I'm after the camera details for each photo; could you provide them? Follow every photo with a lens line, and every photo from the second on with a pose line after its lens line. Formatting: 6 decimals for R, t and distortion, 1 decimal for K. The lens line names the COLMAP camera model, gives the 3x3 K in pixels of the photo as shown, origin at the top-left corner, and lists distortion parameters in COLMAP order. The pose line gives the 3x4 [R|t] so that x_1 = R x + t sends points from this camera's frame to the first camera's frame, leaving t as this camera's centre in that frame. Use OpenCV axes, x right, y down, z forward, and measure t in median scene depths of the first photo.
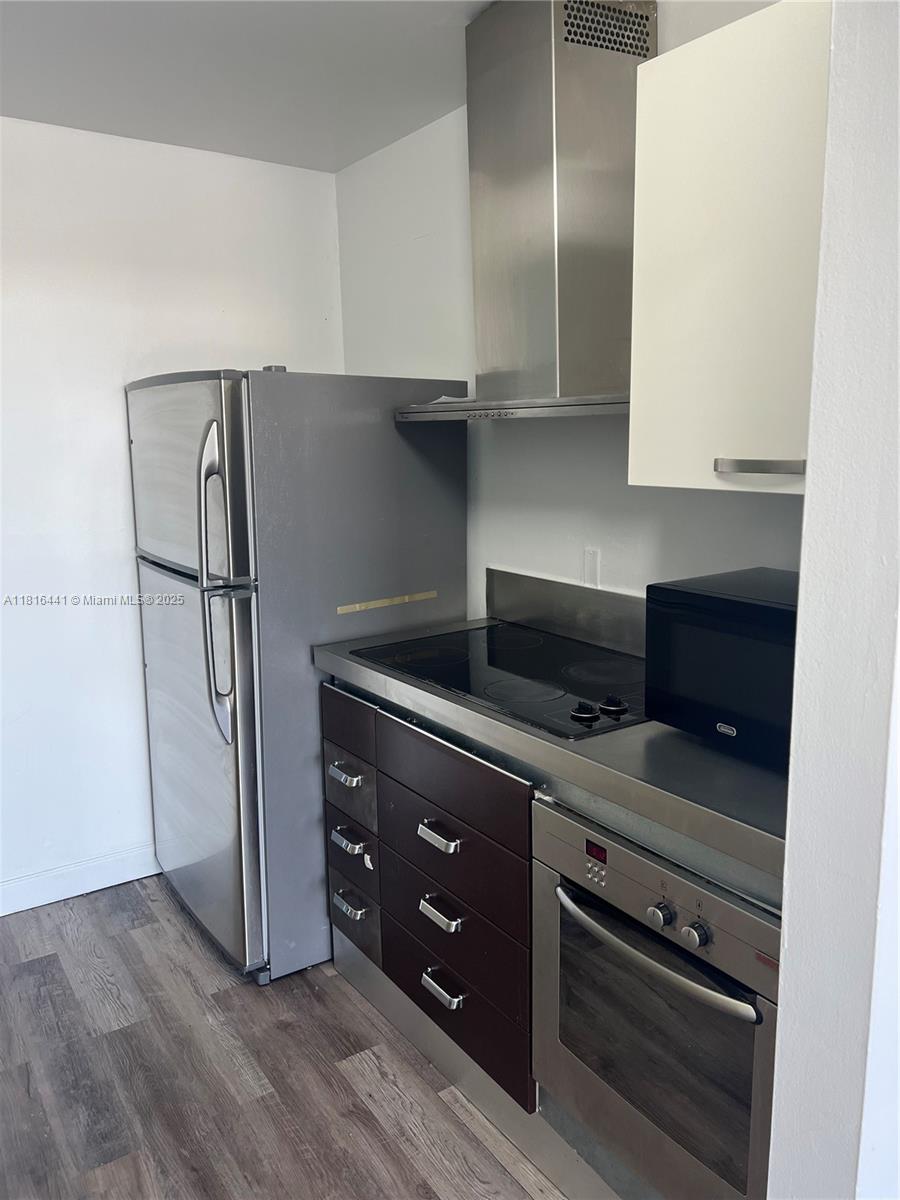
lens RADIAL K [[890.0, 0, 461.8], [0, 890.0, 597.9], [0, 0, 1]] dist [-0.003949, -0.042258]
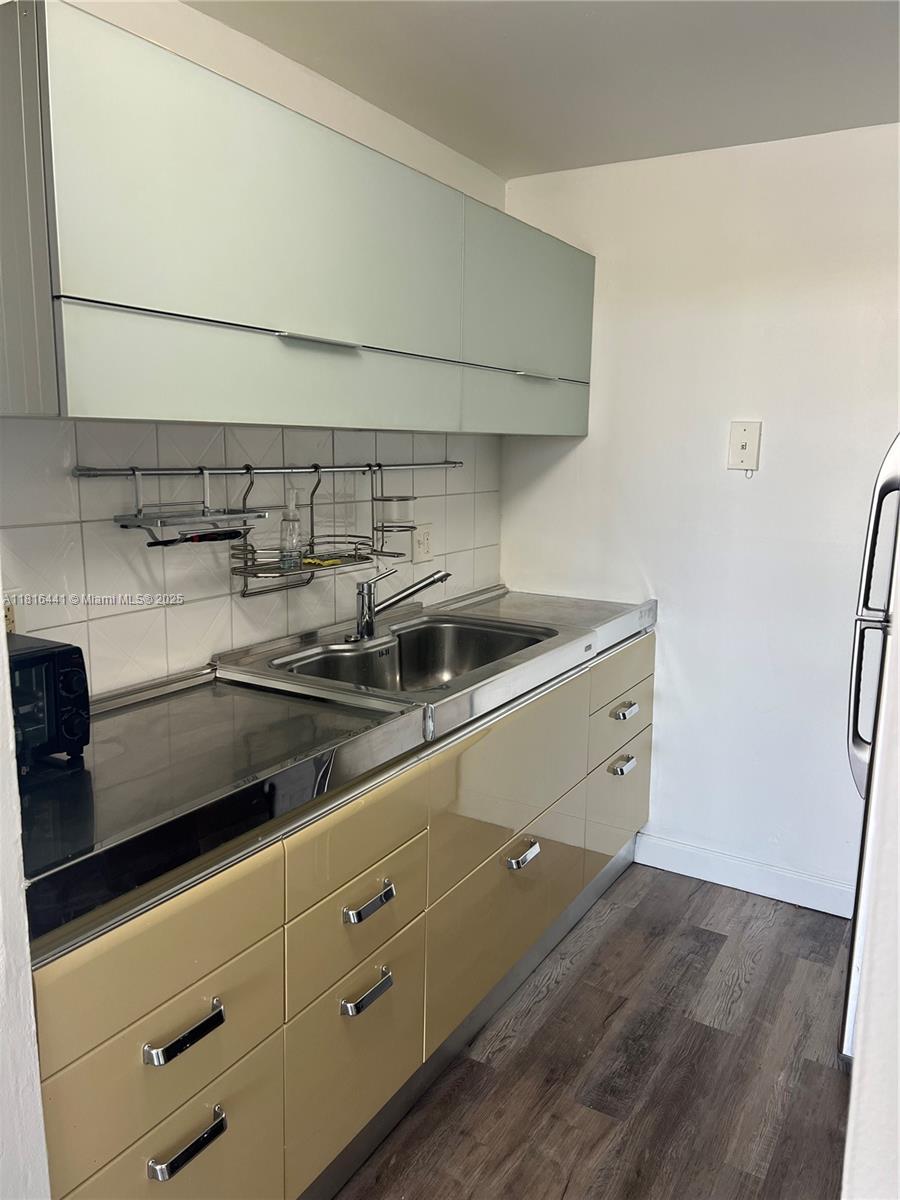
lens RADIAL K [[890.0, 0, 459.0], [0, 890.0, 599.8], [0, 0, 1]] dist [-0.003949, -0.042258]
pose [[0.394927, 0.182011, -0.900503, 0.331960], [-0.193408, 0.974684, 0.112184, -0.047803], [0.898124, 0.129860, 0.420131, 0.259452]]
